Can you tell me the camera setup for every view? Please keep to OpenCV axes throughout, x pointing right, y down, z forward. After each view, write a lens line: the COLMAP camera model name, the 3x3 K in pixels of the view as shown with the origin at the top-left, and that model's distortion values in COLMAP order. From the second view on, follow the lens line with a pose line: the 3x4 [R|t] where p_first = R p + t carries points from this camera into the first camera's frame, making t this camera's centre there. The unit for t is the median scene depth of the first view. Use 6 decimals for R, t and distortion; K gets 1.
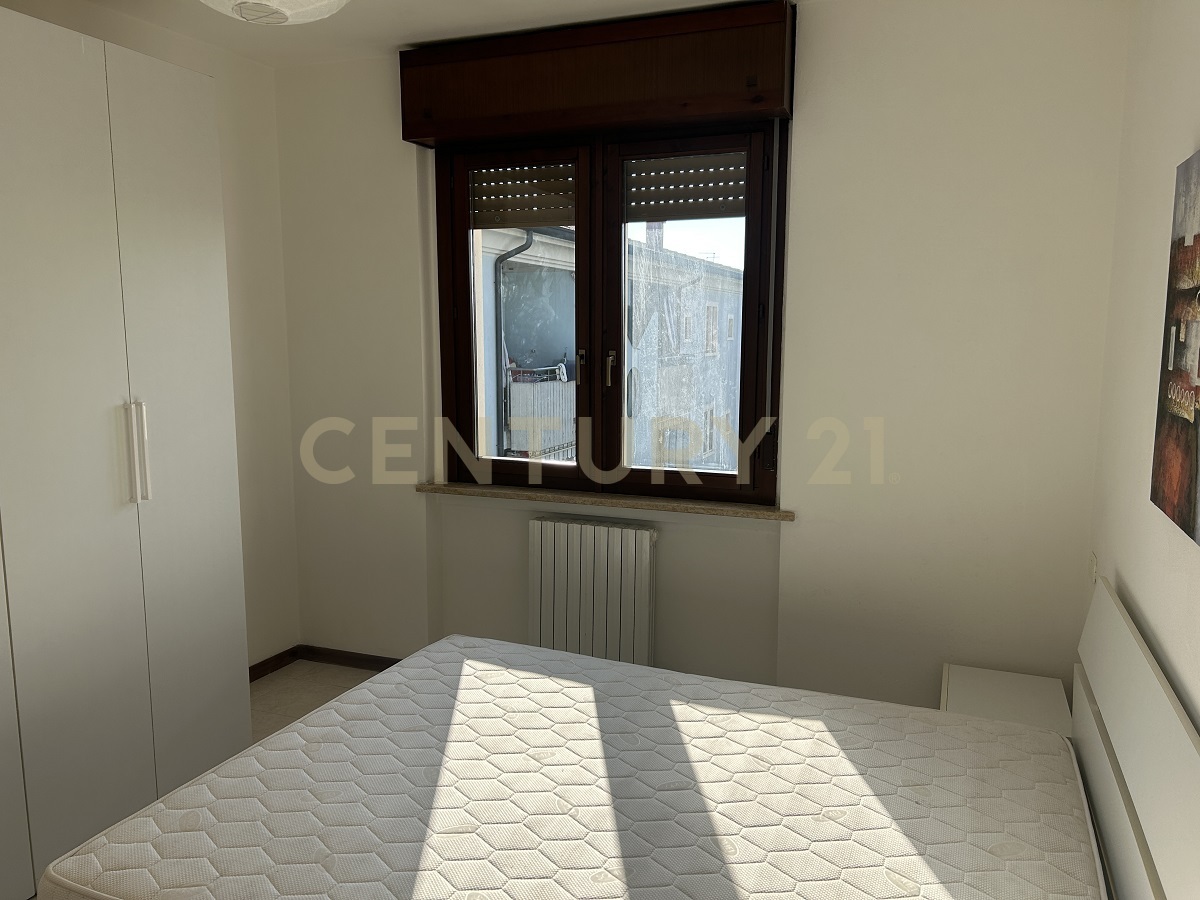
lens RADIAL K [[898.9, 0, 599.8], [0, 898.9, 454.3], [0, 0, 1]] dist [0.044556, -0.050433]
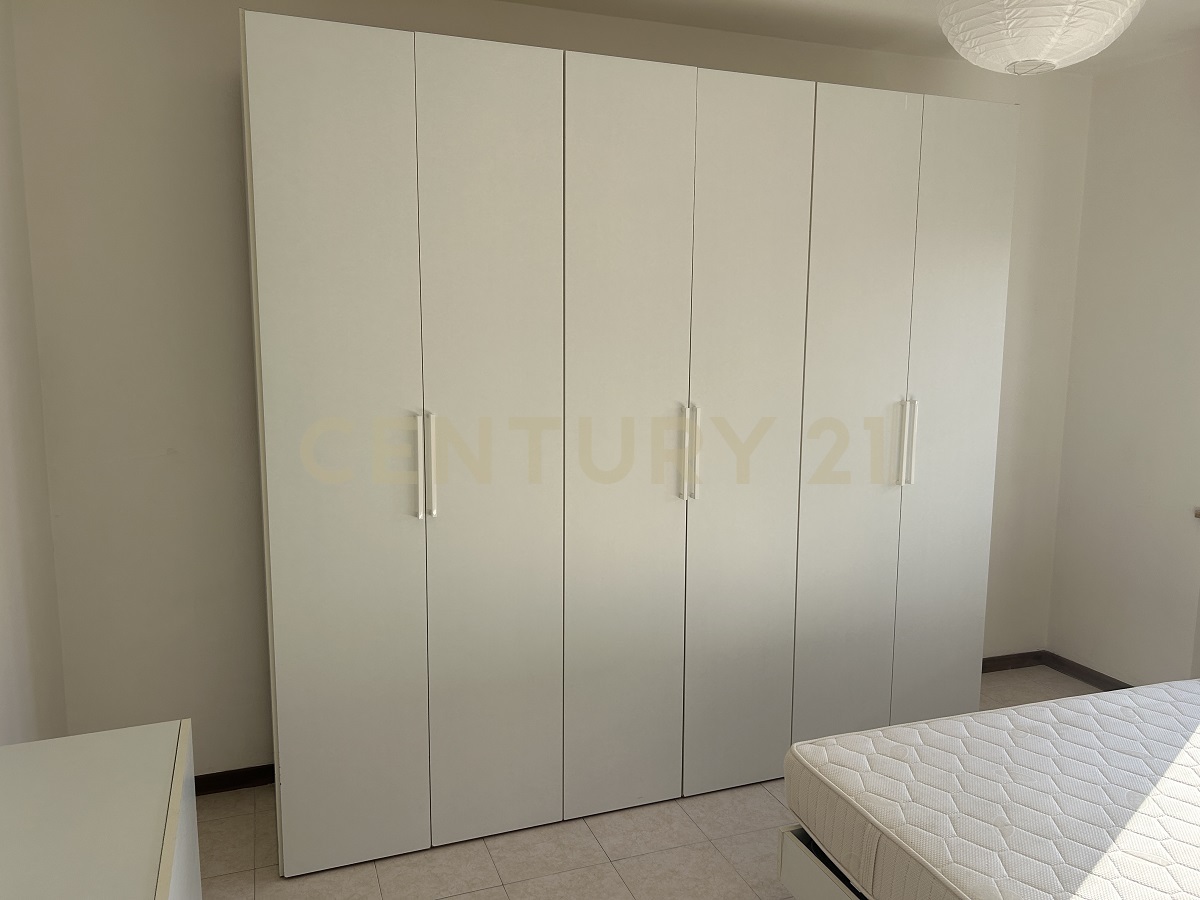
lens RADIAL K [[898.9, 0, 603.6], [0, 898.9, 441.6], [0, 0, 1]] dist [0.044556, -0.050433]
pose [[0.669165, 0.095263, -0.736982, 0.106351], [-0.107206, 0.993750, 0.031113, 0.002302], [0.735340, 0.058189, 0.675196, -0.094506]]
